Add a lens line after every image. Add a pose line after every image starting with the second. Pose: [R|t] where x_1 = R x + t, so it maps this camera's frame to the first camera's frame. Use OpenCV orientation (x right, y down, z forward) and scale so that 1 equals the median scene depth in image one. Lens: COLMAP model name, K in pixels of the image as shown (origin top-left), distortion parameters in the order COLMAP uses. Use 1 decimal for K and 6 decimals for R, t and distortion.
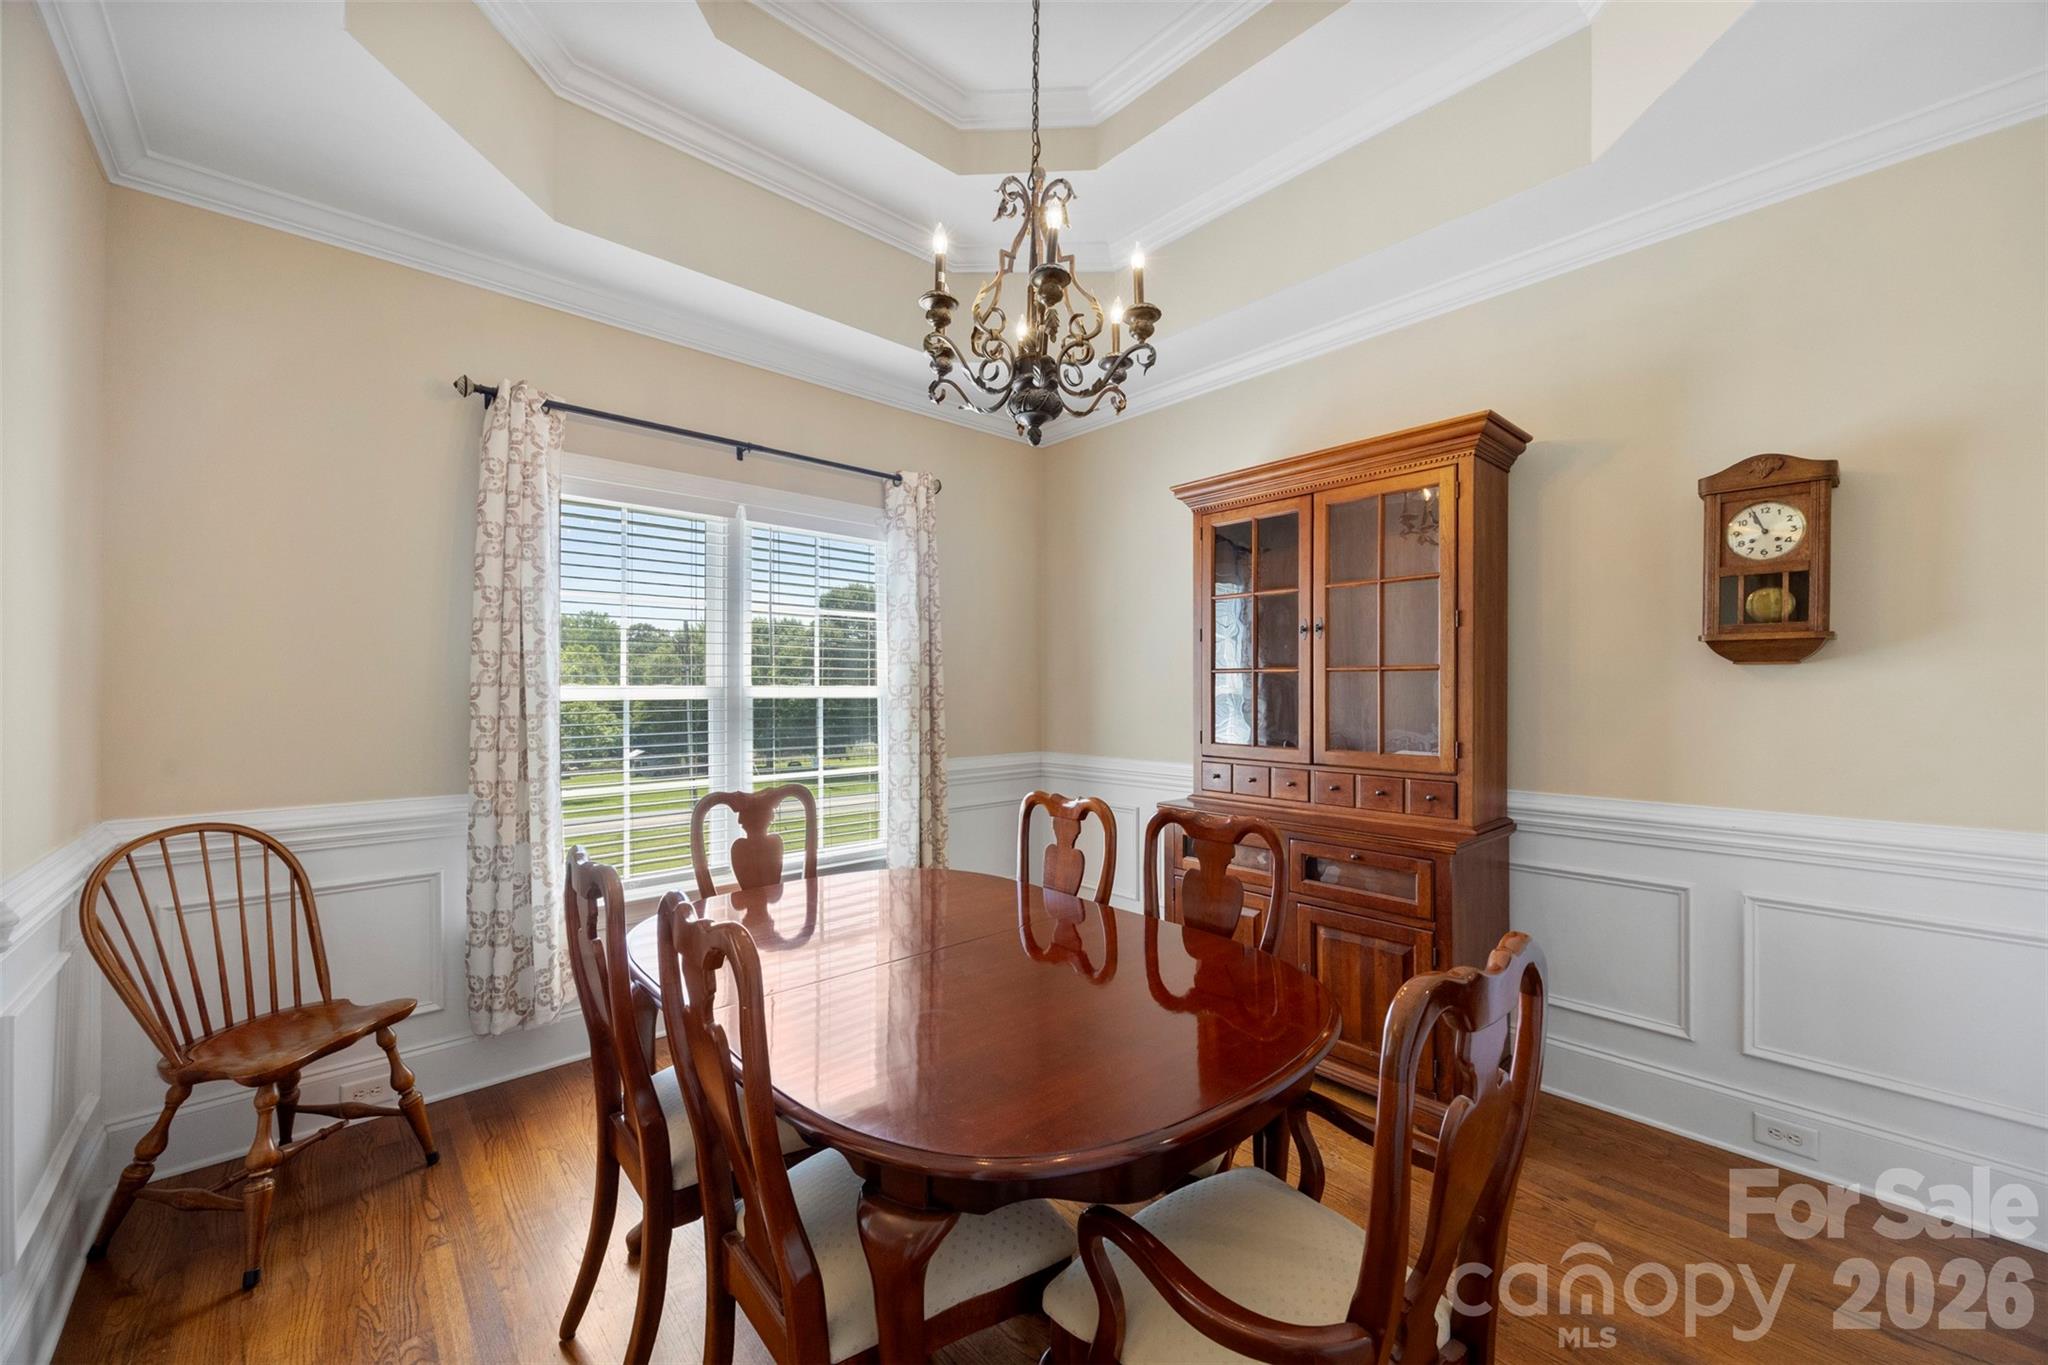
lens RADIAL K [[781.8, 0, 1024.9], [0, 781.8, 697.4], [0, 0, 1]] dist [-0.004219, 0.000319]
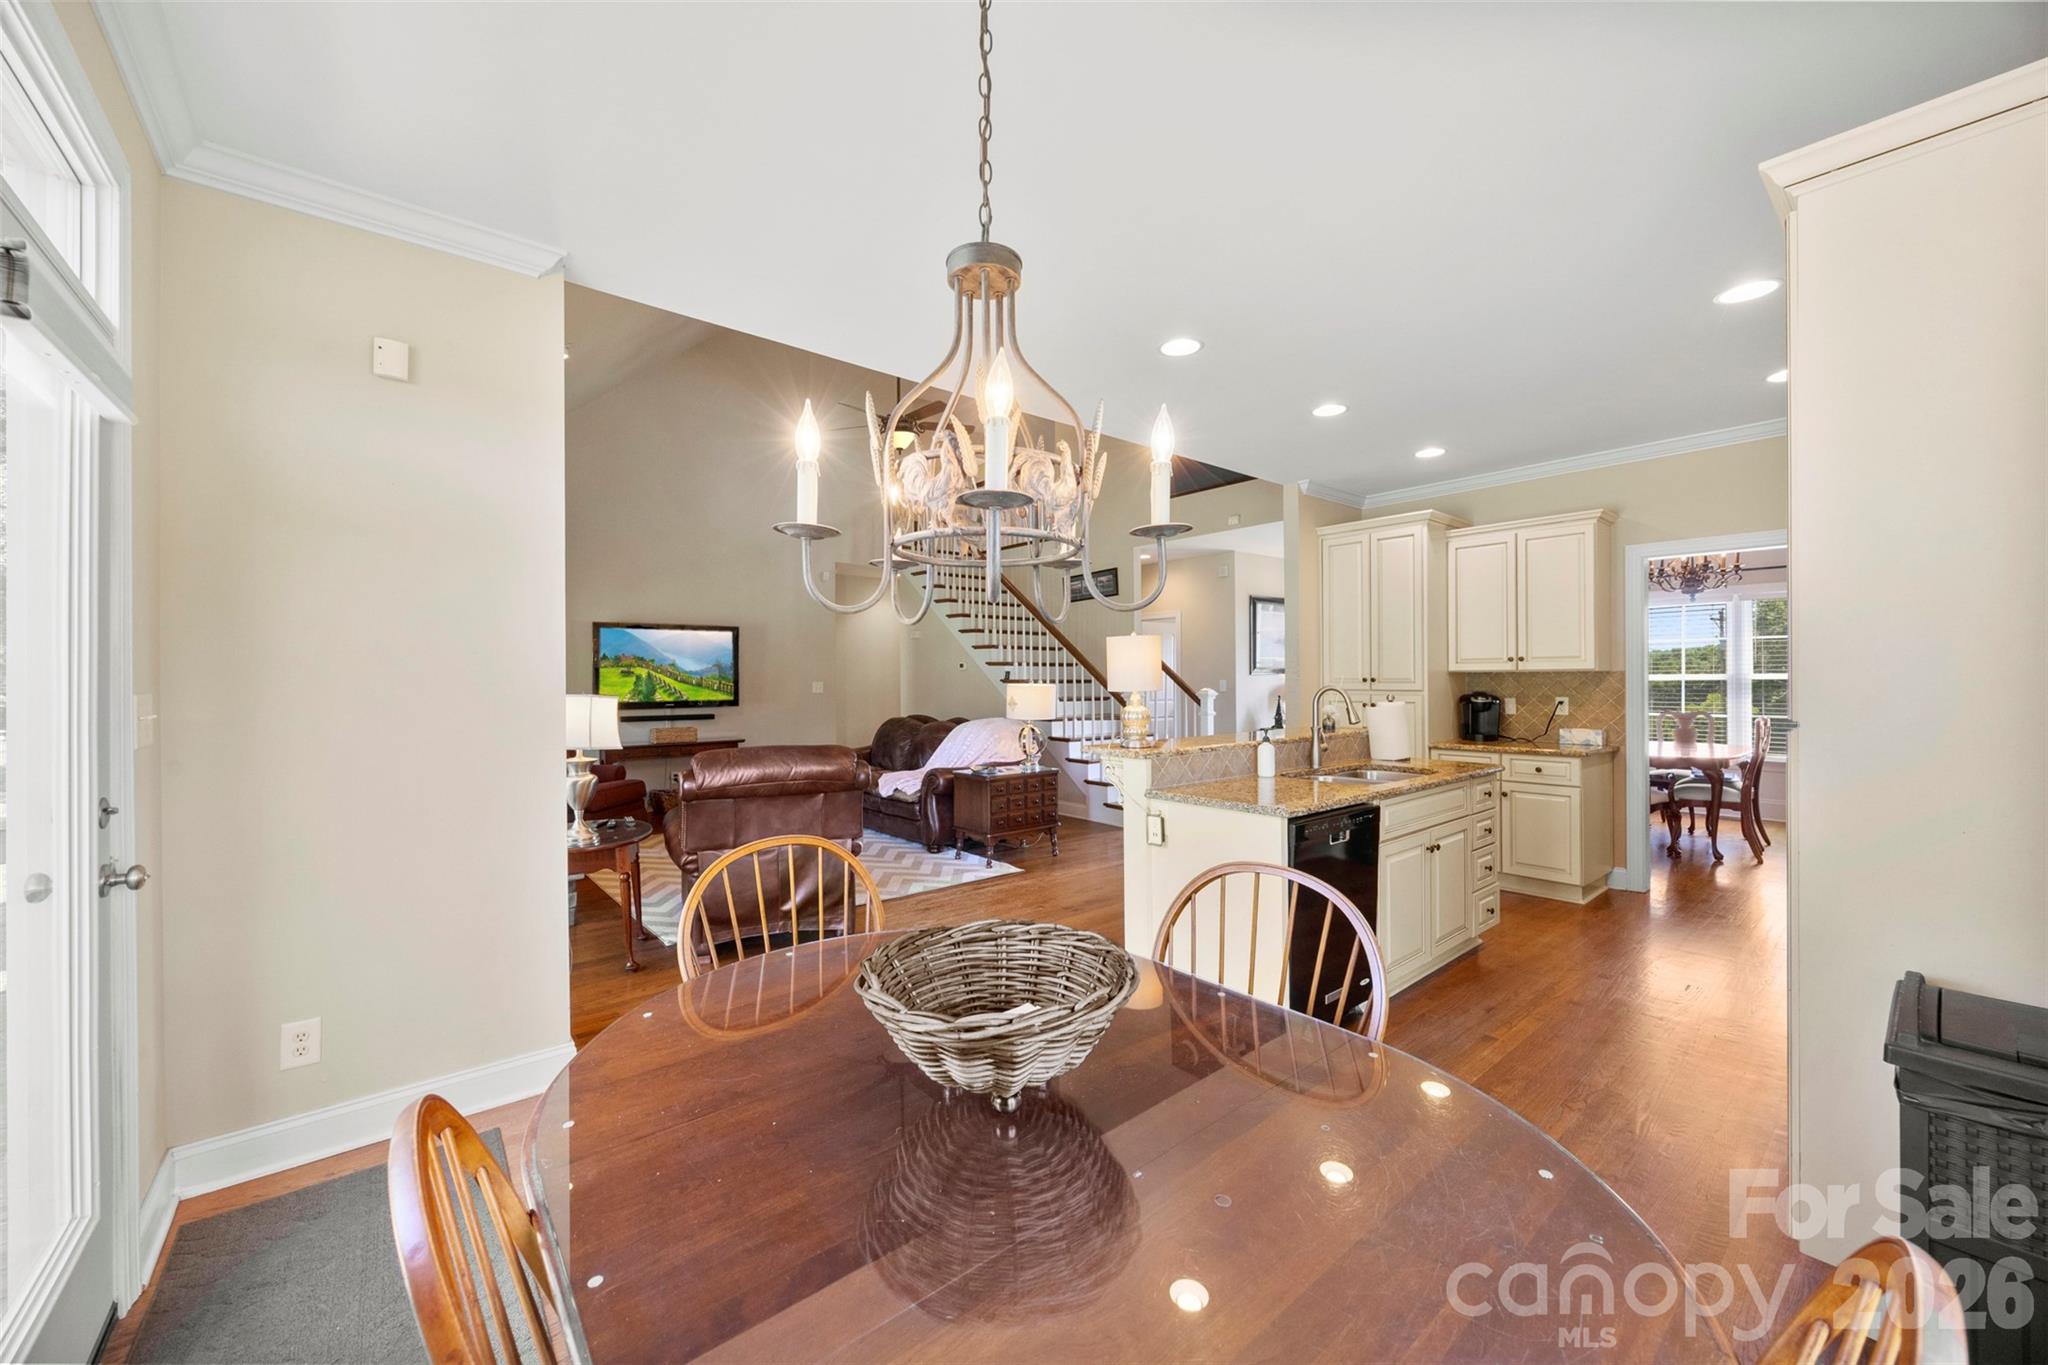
lens RADIAL K [[781.8, 0, 1029.0], [0, 781.8, 685.5], [0, 0, 1]] dist [-0.004219, 0.000319]
pose [[-0.039876, 0.008372, -0.999170, 1.970773], [0.006245, 0.999947, 0.008129, -0.012296], [0.999185, -0.005916, -0.039927, -0.964256]]
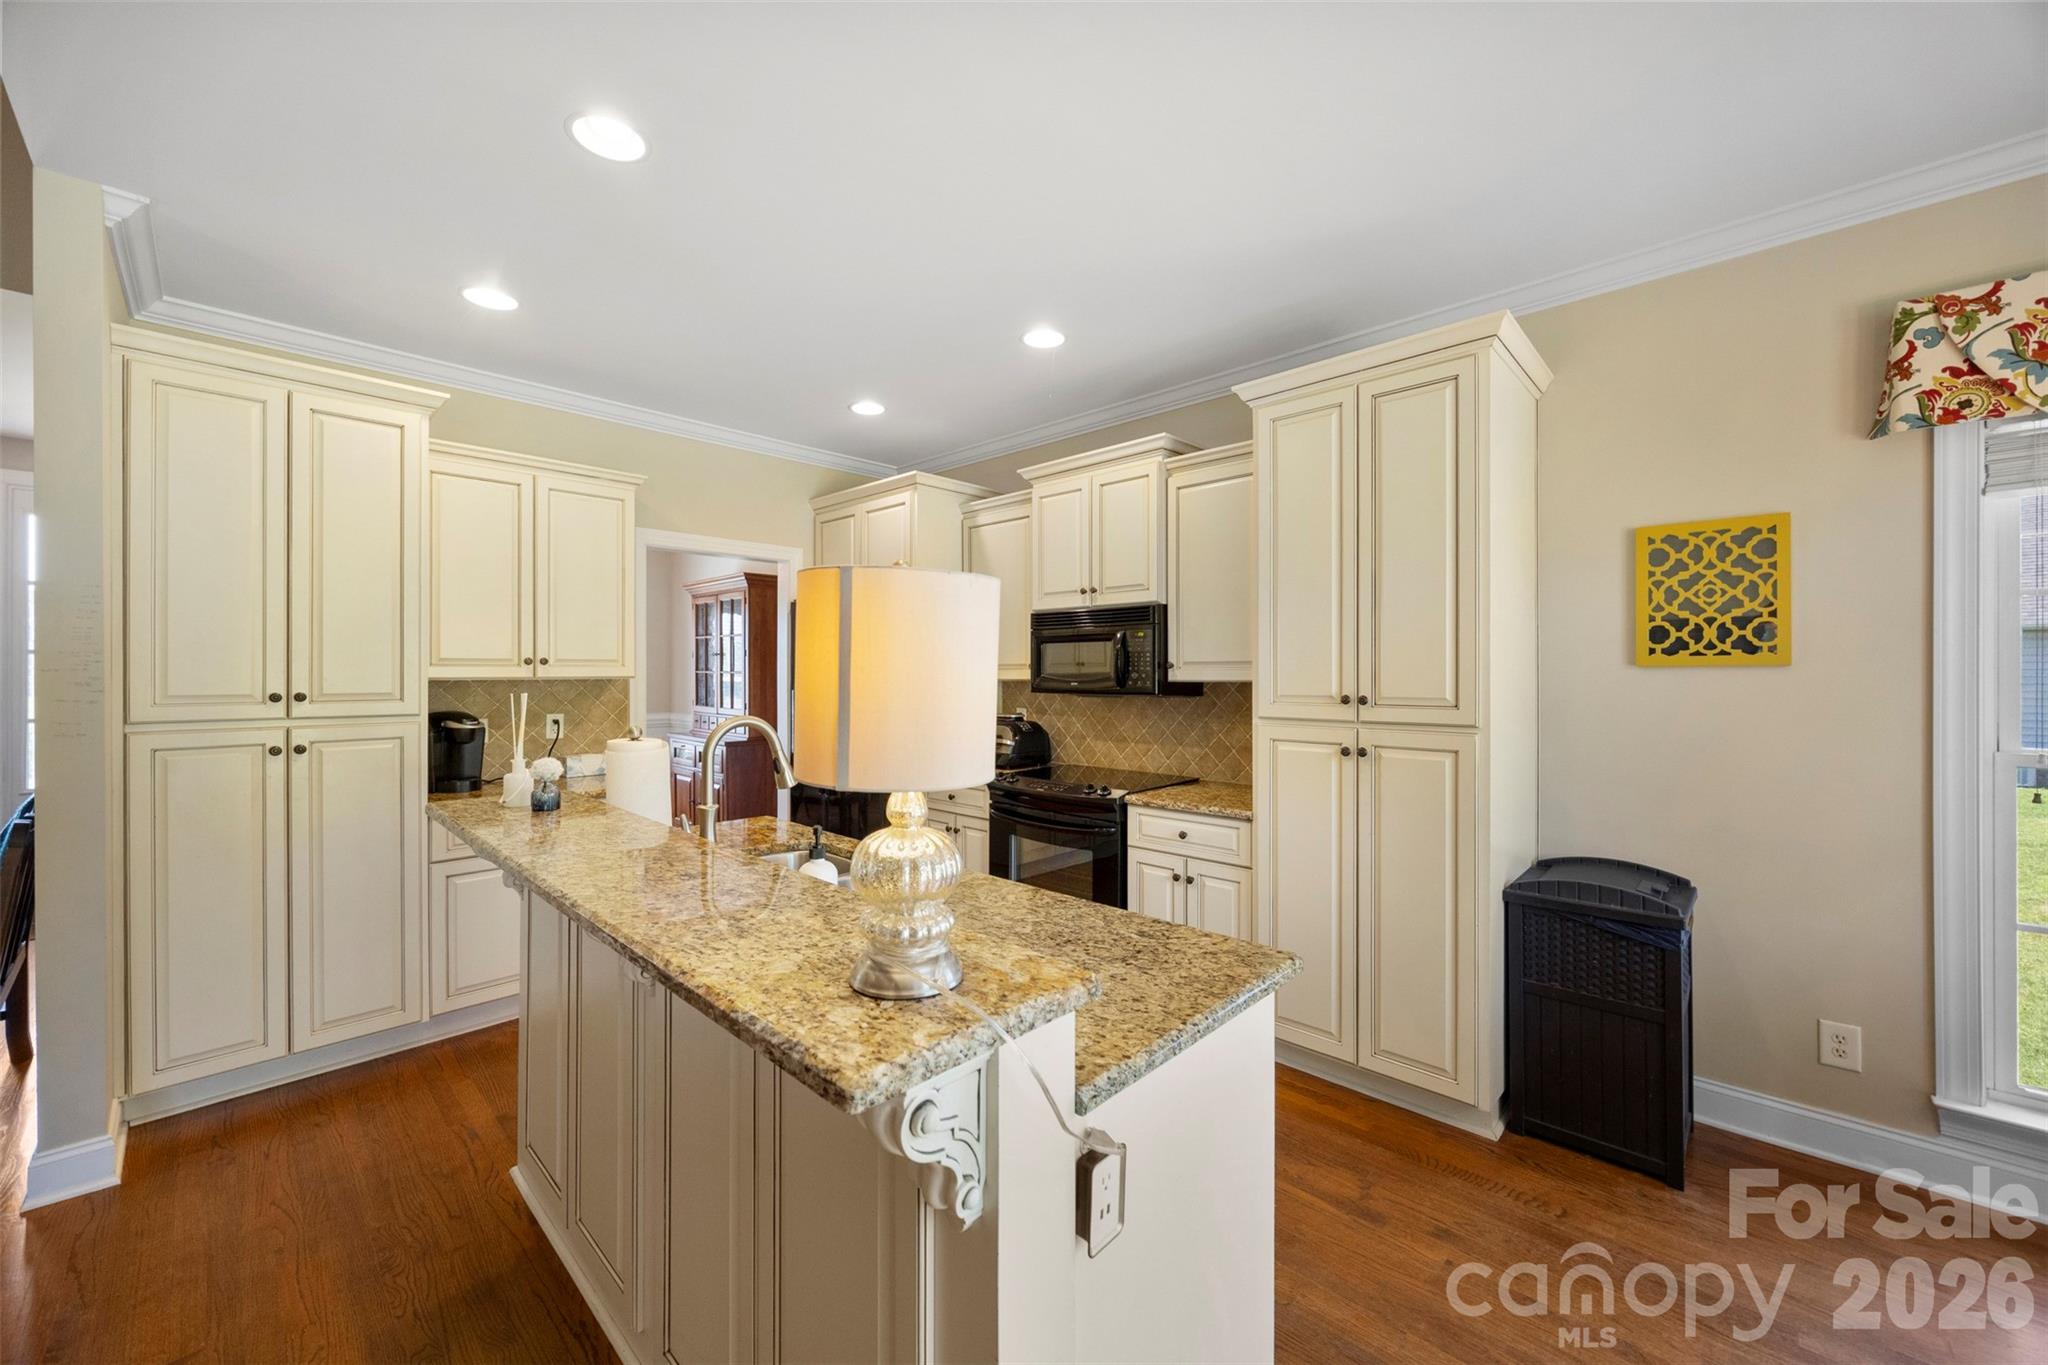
lens RADIAL K [[781.8, 0, 1010.4], [0, 781.8, 671.7], [0, 0, 1]] dist [-0.004219, 0.000319]
pose [[0.998660, -0.000519, 0.051742, 0.939010], [0.000511, 1.000000, 0.000157, -0.032417], [-0.051742, -0.000131, 0.998660, -1.141299]]
